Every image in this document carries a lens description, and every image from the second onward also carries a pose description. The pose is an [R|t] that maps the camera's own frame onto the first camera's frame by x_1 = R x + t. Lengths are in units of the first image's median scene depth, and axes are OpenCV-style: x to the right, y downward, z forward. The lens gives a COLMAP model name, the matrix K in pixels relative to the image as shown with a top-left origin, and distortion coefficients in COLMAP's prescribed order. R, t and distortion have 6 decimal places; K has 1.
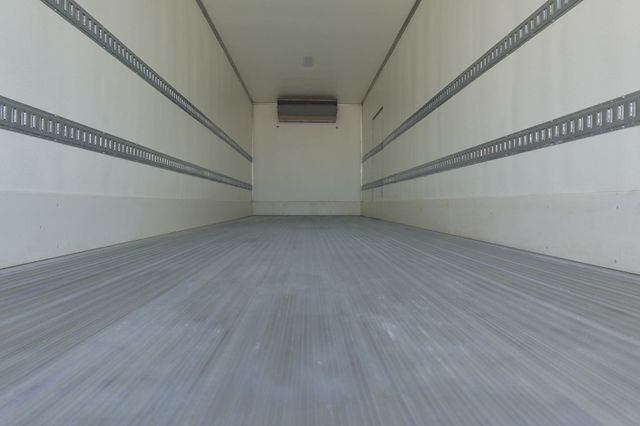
lens RADIAL K [[442.4, 0, 318.1], [0, 442.4, 211.9], [0, 0, 1]] dist [-0.002732, 0.001519]
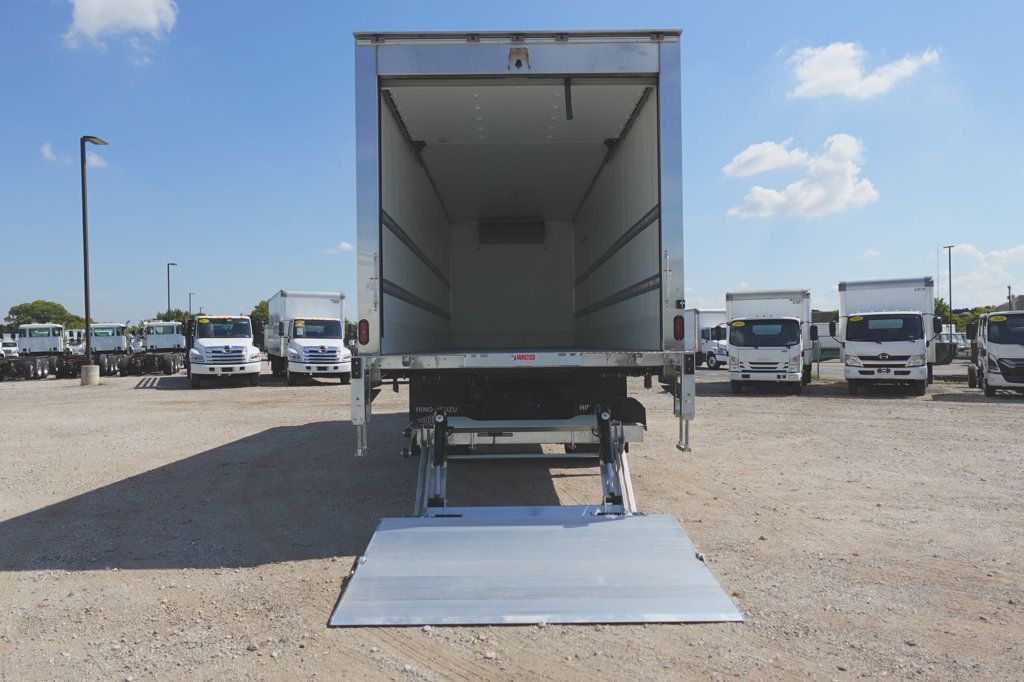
lens RADIAL K [[707.9, 0, 509.0], [0, 707.9, 339.2], [0, 0, 1]] dist [-0.002732, 0.001519]
pose [[0.999582, -0.013589, -0.025506, 0.003615], [0.013070, 0.999707, -0.020391, 0.020359], [0.025776, 0.020050, 0.999467, -0.429032]]
